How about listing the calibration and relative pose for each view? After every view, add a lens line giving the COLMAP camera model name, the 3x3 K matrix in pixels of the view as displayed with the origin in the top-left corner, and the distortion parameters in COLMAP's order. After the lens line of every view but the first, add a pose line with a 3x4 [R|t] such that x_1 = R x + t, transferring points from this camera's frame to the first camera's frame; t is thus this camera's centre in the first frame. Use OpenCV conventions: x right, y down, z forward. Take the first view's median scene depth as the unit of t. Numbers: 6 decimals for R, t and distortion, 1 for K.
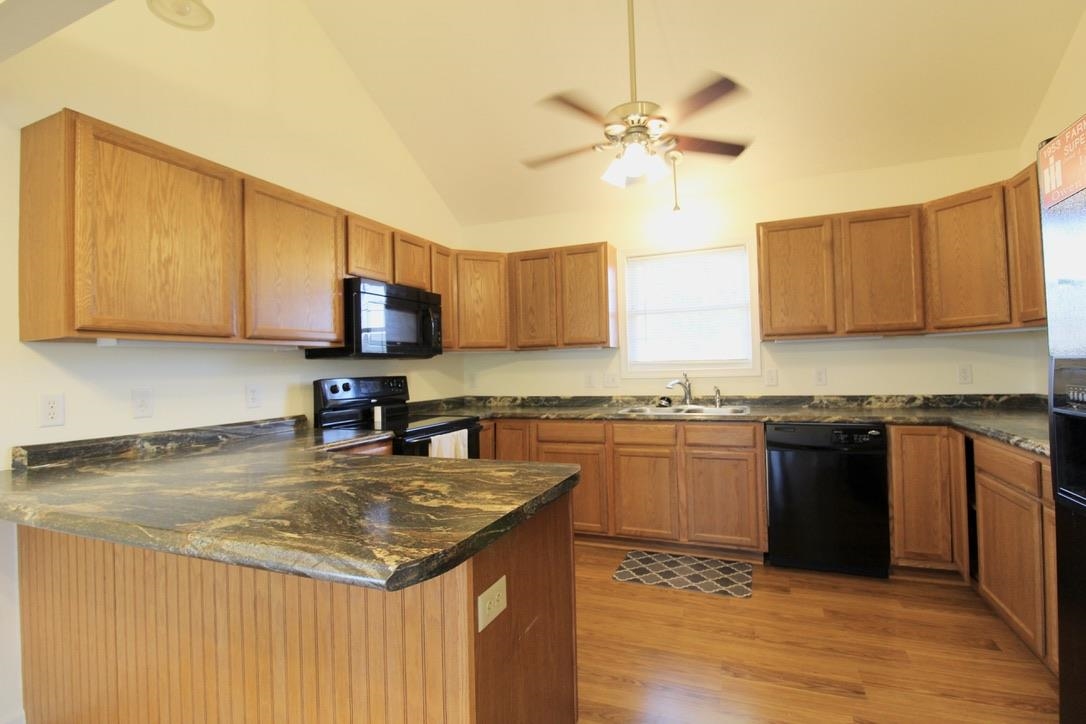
lens RADIAL K [[501.7, 0, 557.2], [0, 501.7, 356.8], [0, 0, 1]] dist [-0.000027, -0.013318]
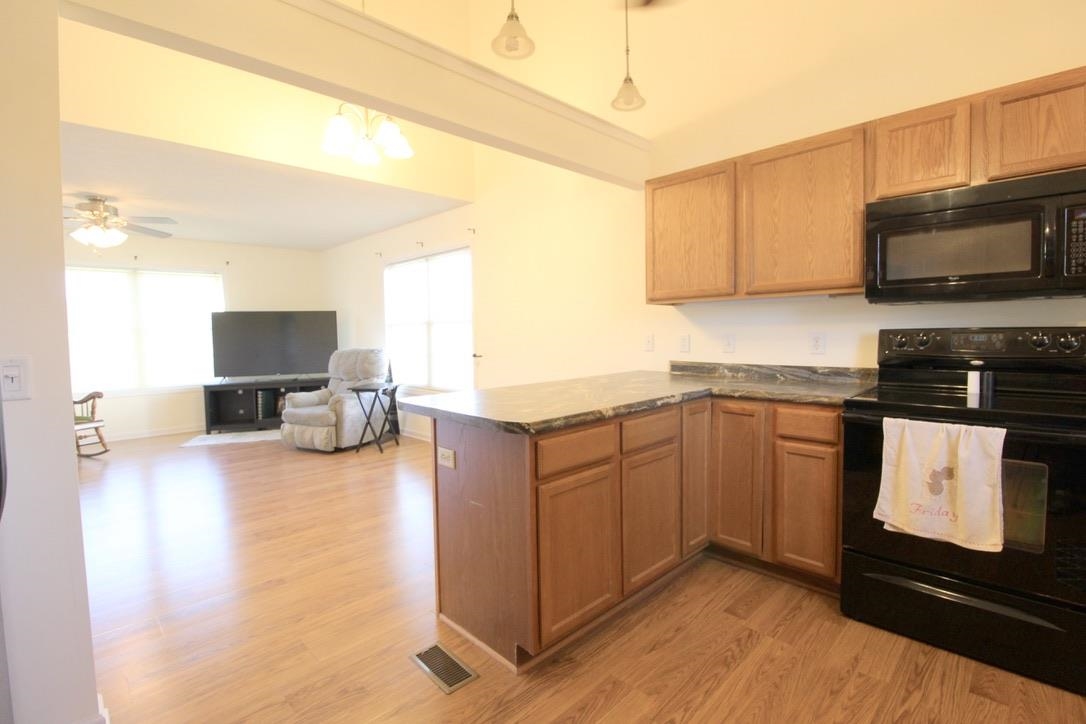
lens RADIAL K [[502.2, 0, 555.1], [0, 502.2, 355.5], [0, 0, 1]] dist [0.002624, -0.014250]
pose [[-0.399136, 0.080128, -0.913384, 0.531266], [0.048504, 0.996624, 0.066235, 0.005491], [0.915608, -0.017866, -0.401675, 0.824849]]
